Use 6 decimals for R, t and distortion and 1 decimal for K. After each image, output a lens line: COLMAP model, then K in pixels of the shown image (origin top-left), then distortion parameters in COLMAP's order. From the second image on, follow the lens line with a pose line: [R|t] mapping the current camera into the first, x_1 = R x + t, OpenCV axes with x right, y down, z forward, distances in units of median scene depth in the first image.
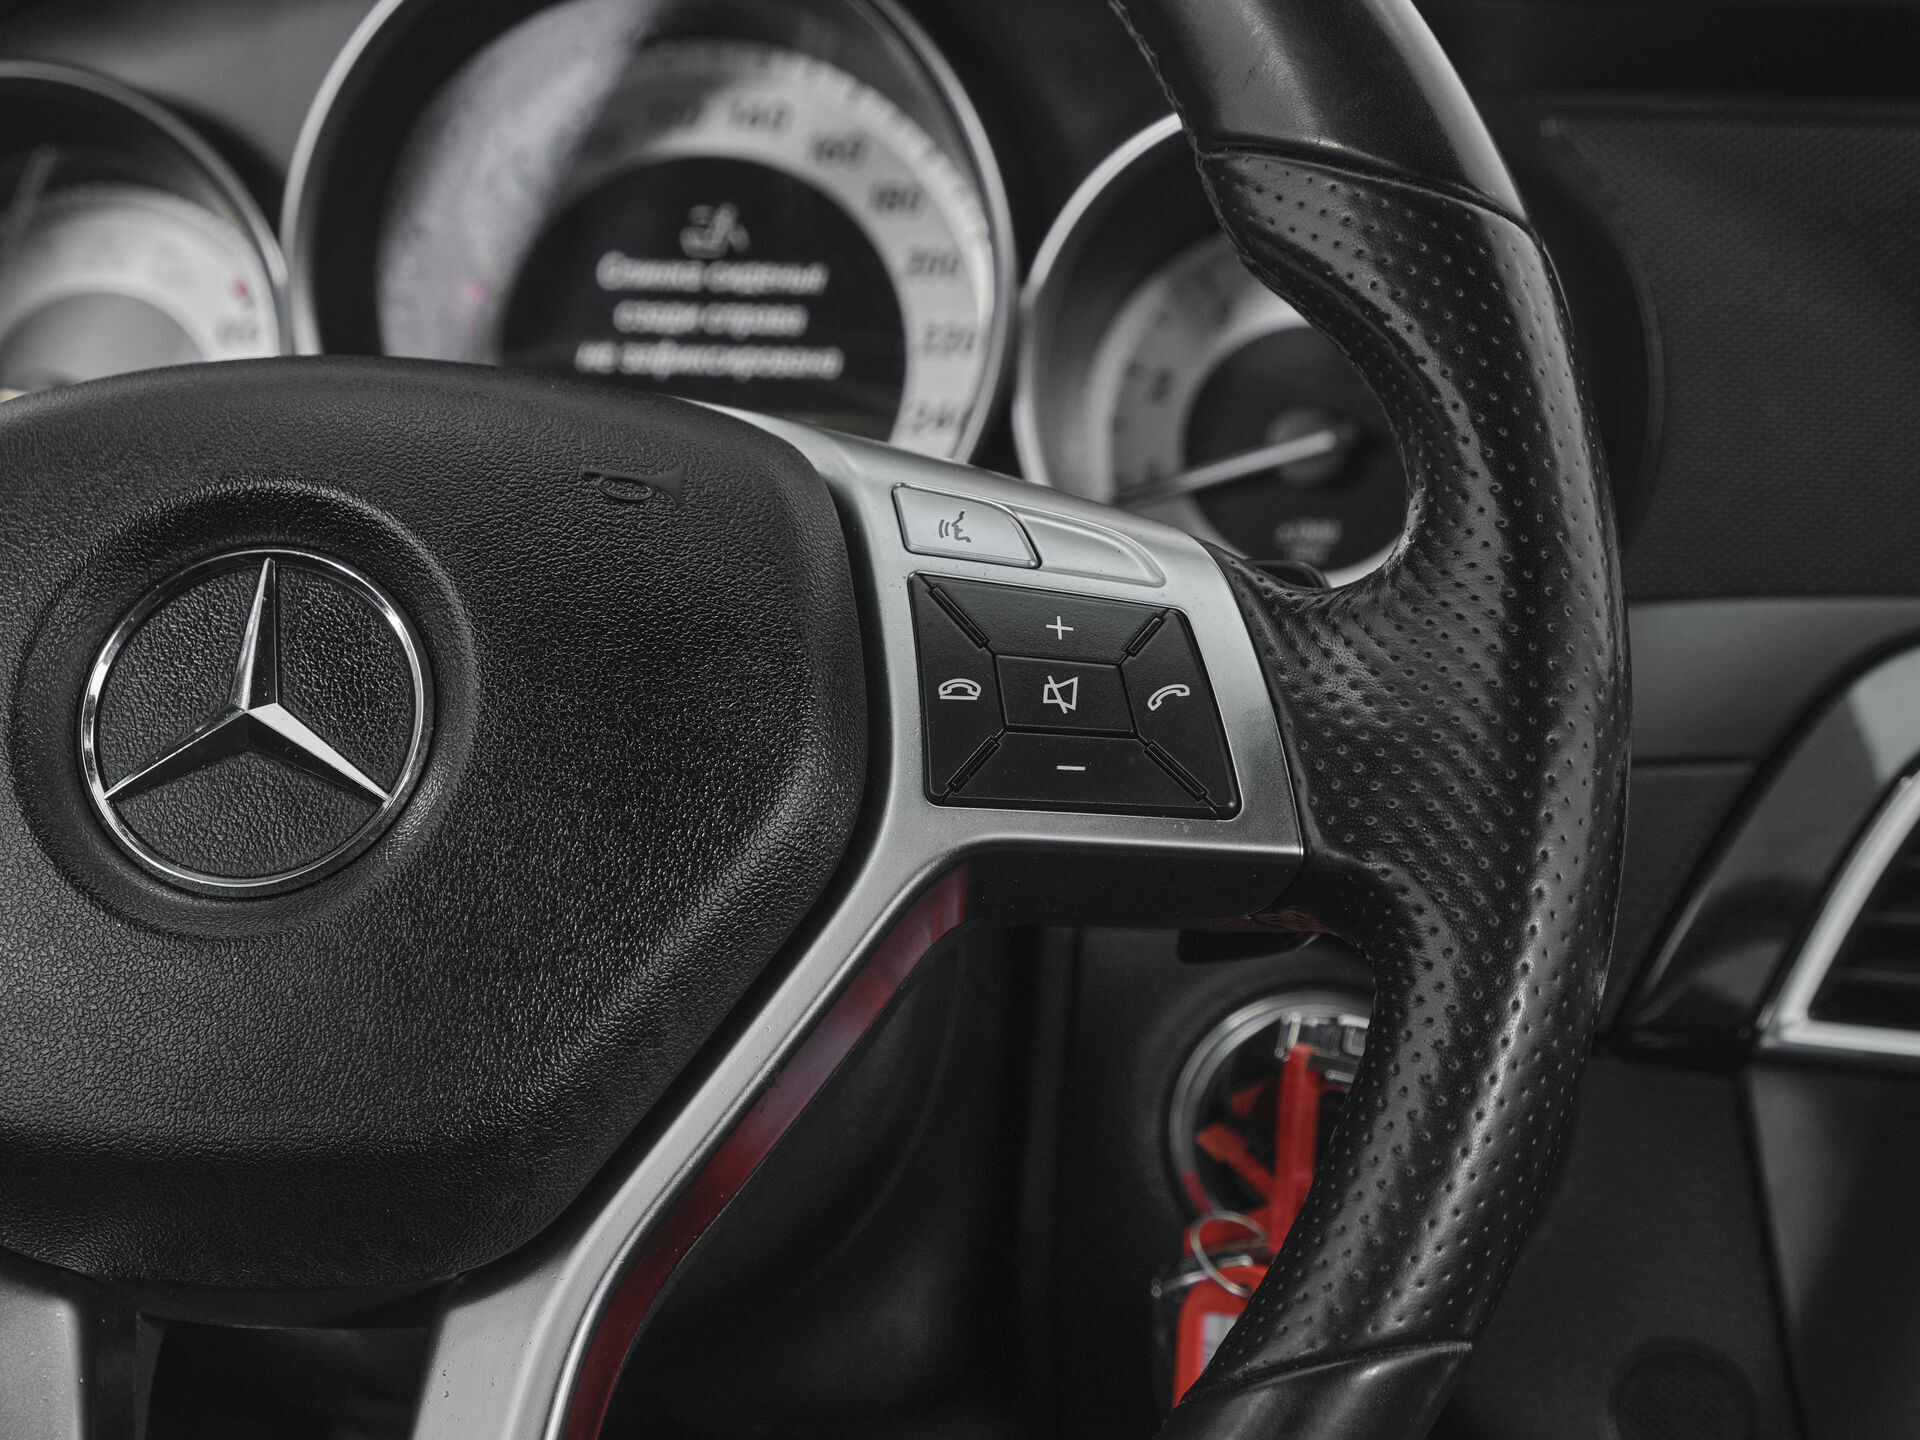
lens RADIAL K [[5253.8, 0, 960.0], [0, 5253.8, 720.0], [0, 0, 1]] dist [-0.093019, -1.390396]
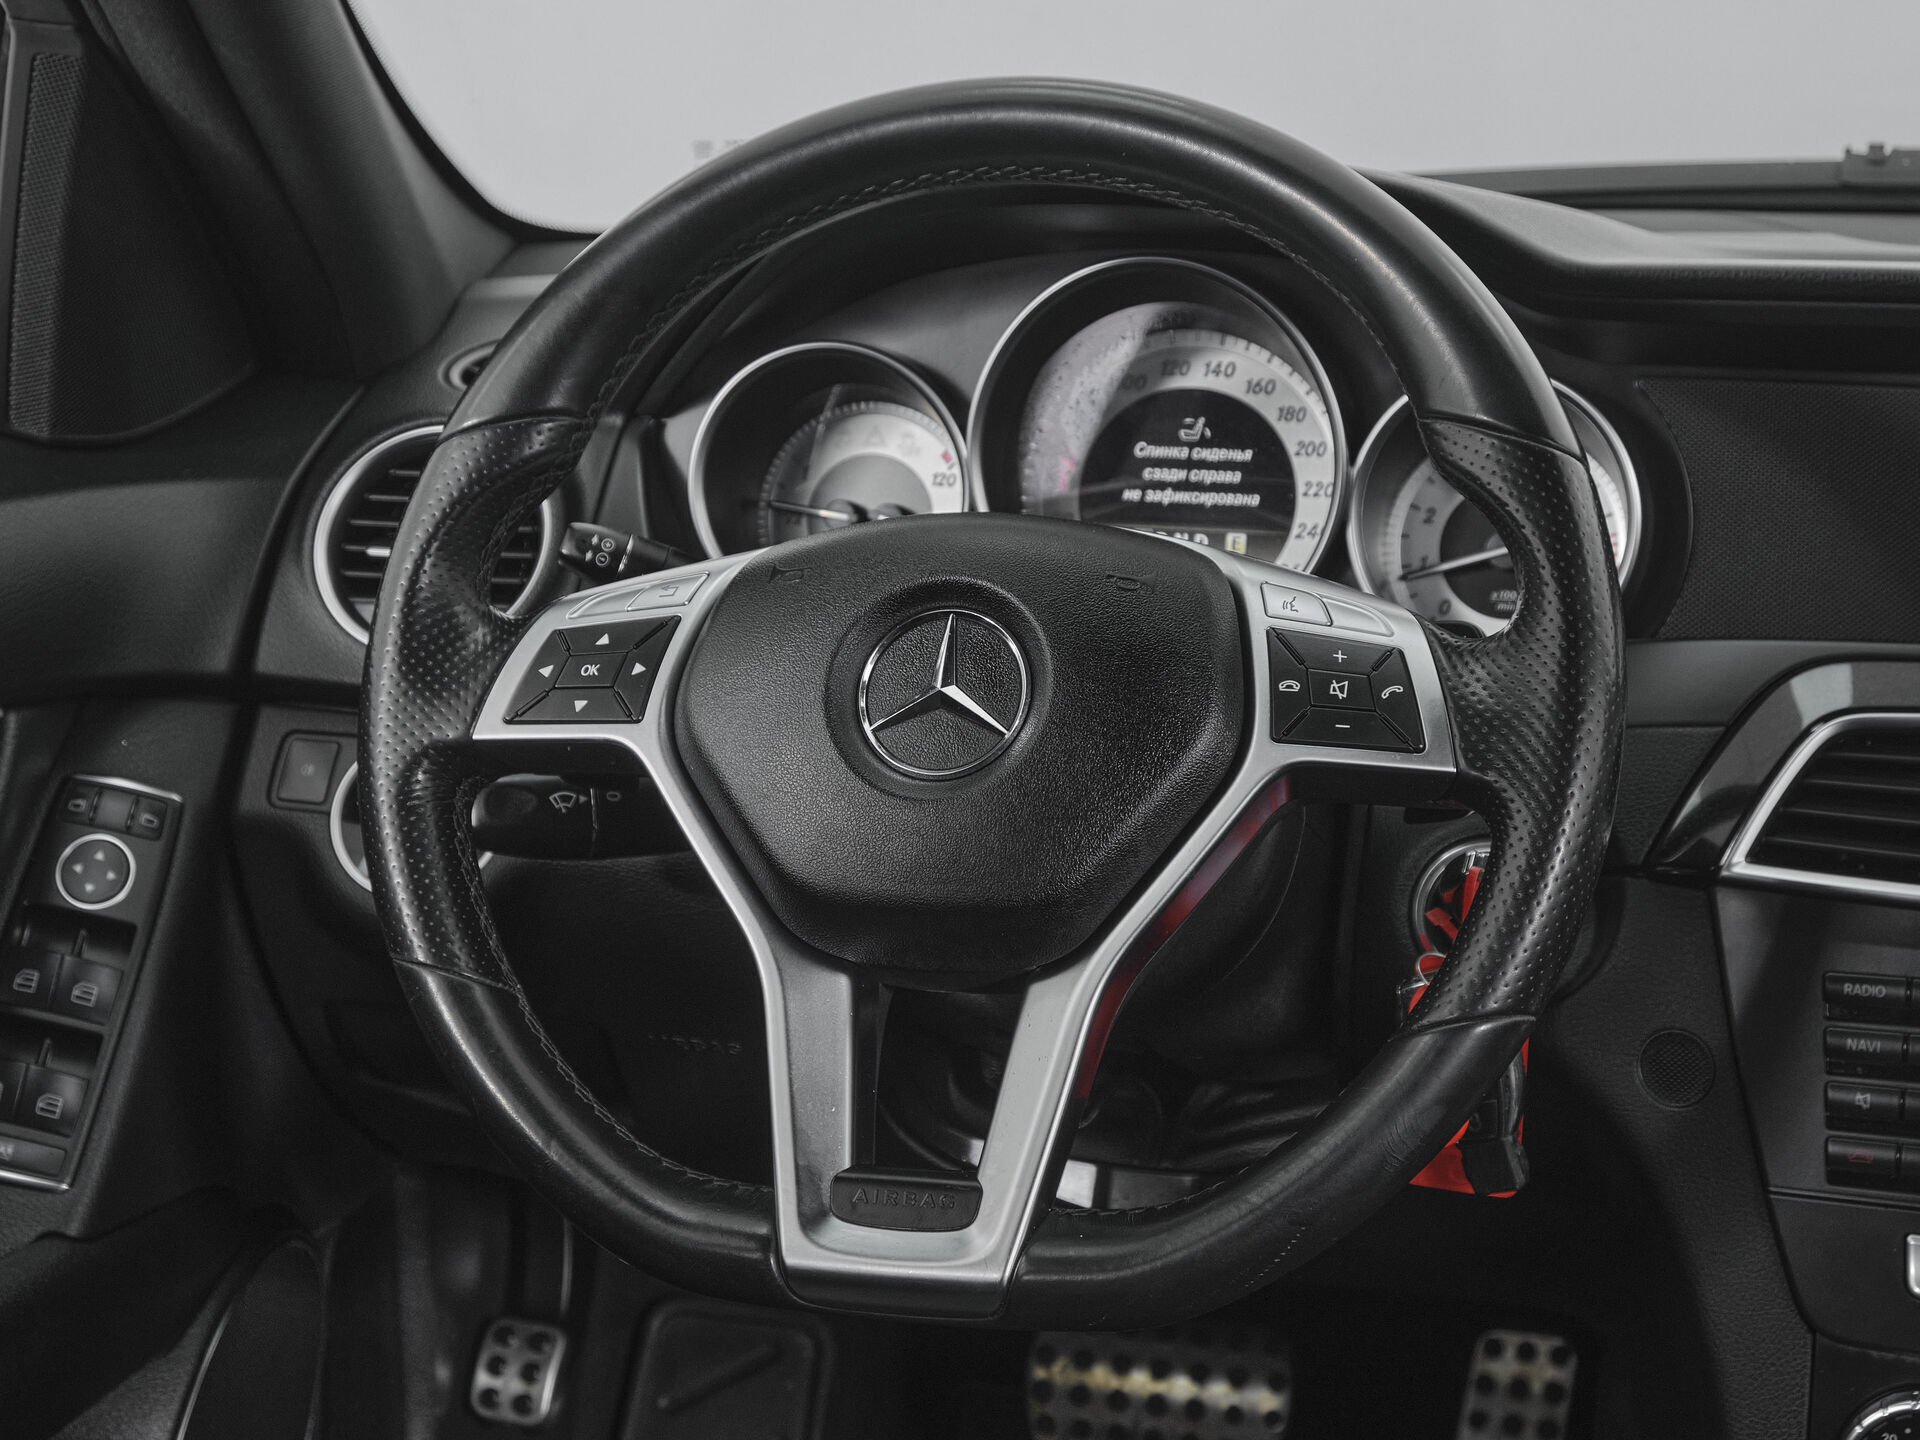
lens RADIAL K [[3371.5, 0, 959.3], [0, 3371.5, 664.6], [0, 0, 1]] dist [-0.009244, -0.159395]
pose [[0.990669, 0.020530, -0.134738, 0.048651], [-0.020094, 0.999788, 0.004596, -0.017341], [0.134804, -0.001845, 0.990871, -0.303469]]
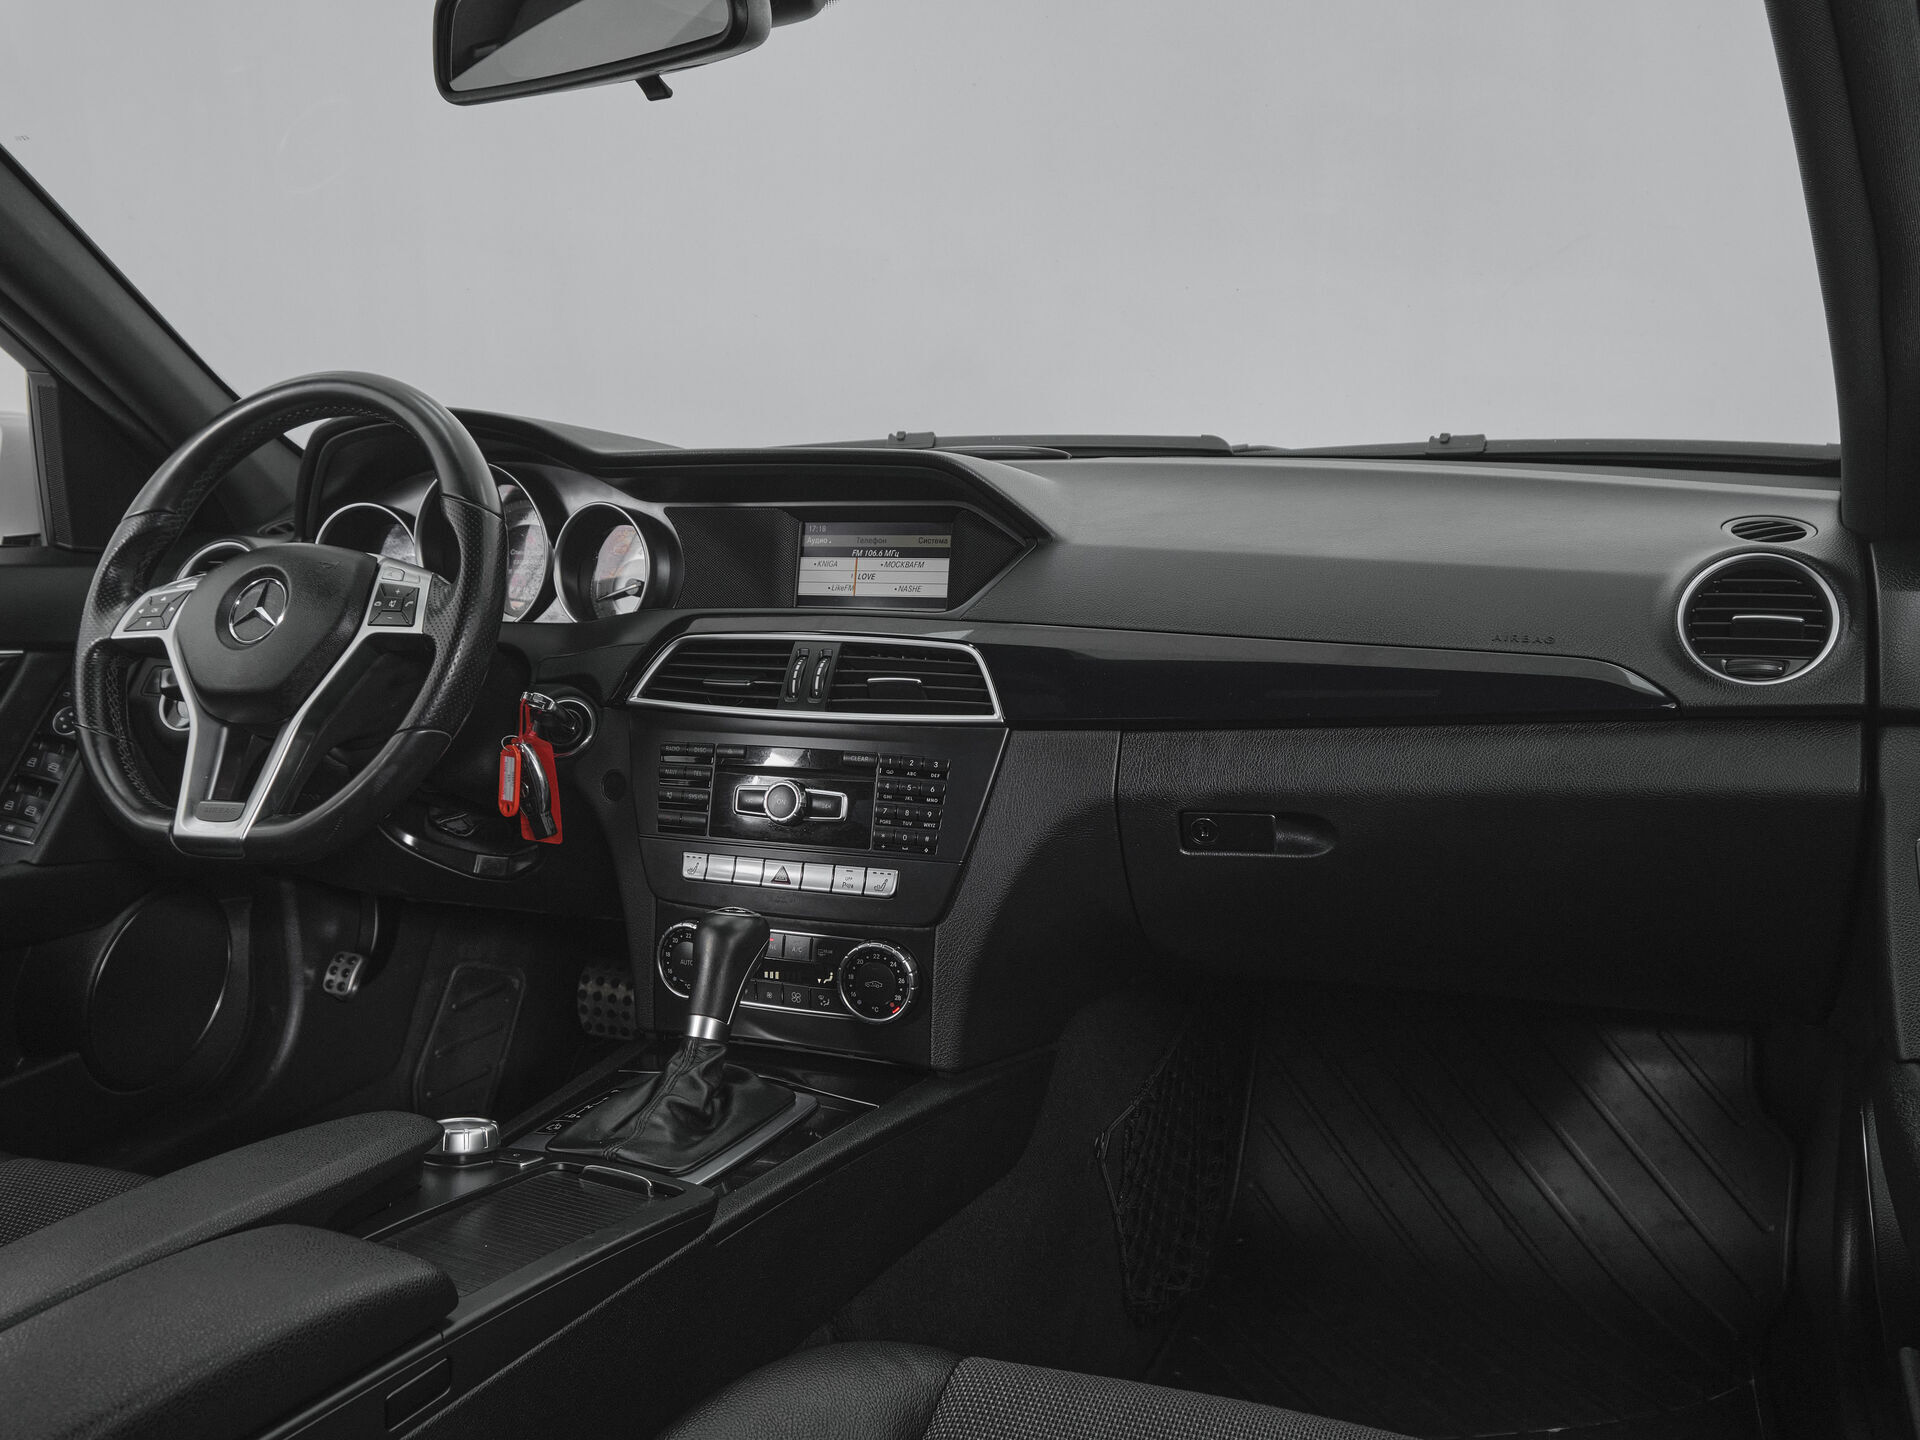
lens RADIAL K [[1682.5, 0, 960.0], [0, 1682.5, 720.0], [0, 0, 1]] dist [-0.044528, 0.008185]
pose [[0.970372, 0.017834, -0.240958, 0.916485], [-0.031282, 0.998152, -0.052101, 0.168383], [0.239583, 0.058095, 0.969136, -0.395595]]
